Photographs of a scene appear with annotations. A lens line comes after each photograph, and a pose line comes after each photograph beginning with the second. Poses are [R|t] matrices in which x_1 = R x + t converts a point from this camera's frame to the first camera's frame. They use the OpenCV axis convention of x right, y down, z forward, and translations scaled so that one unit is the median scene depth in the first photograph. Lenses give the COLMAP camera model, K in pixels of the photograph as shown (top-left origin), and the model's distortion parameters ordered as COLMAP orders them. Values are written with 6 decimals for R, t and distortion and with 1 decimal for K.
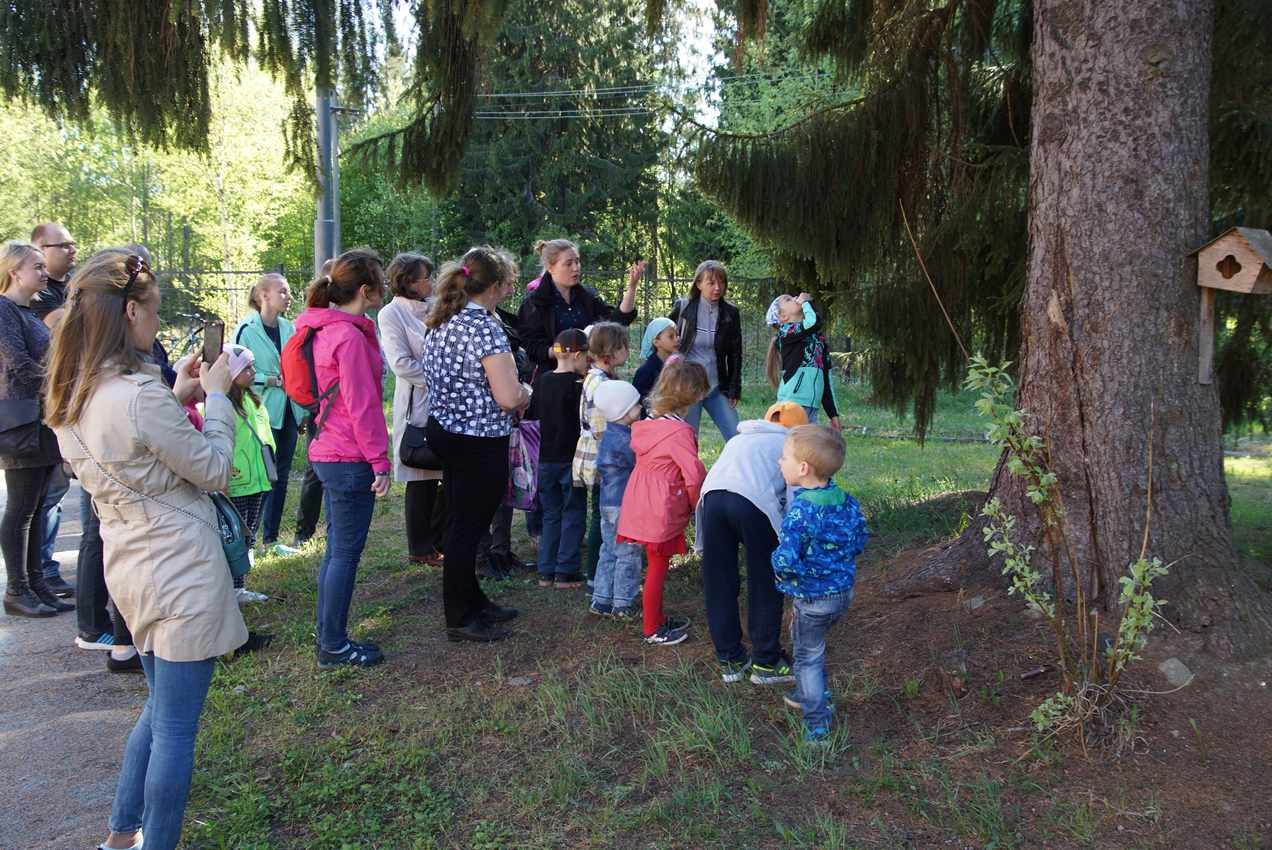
lens RADIAL K [[1240.6, 0, 636.0], [0, 1240.6, 425.0], [0, 0, 1]] dist [-0.017046, -0.005653]
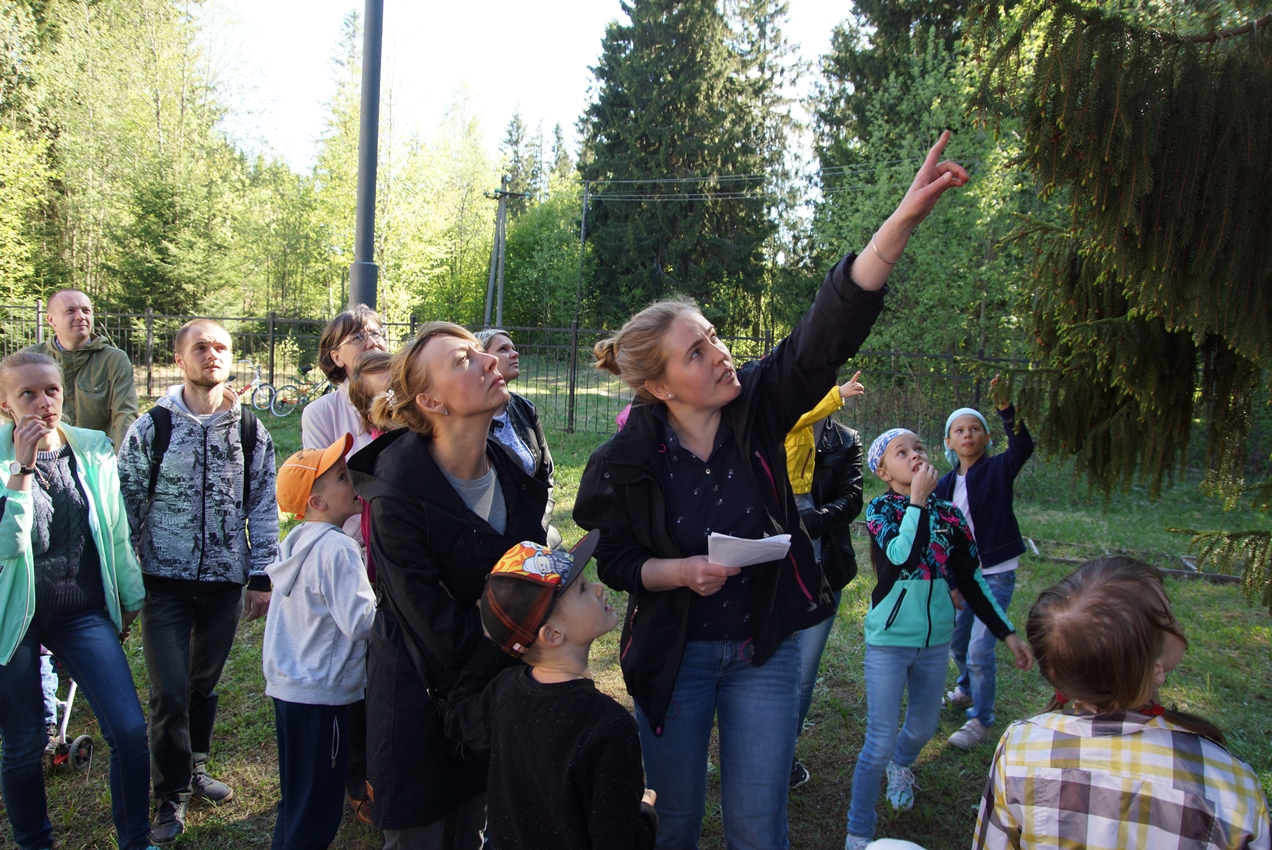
lens RADIAL K [[924.3, 0, 636.0], [0, 924.3, 425.0], [0, 0, 1]] dist [0.000515, 0.000698]
pose [[0.993393, 0.046950, -0.104715, -0.005999], [-0.049003, 0.998652, -0.017122, -0.015193], [0.103770, 0.022140, 0.994355, 0.104358]]
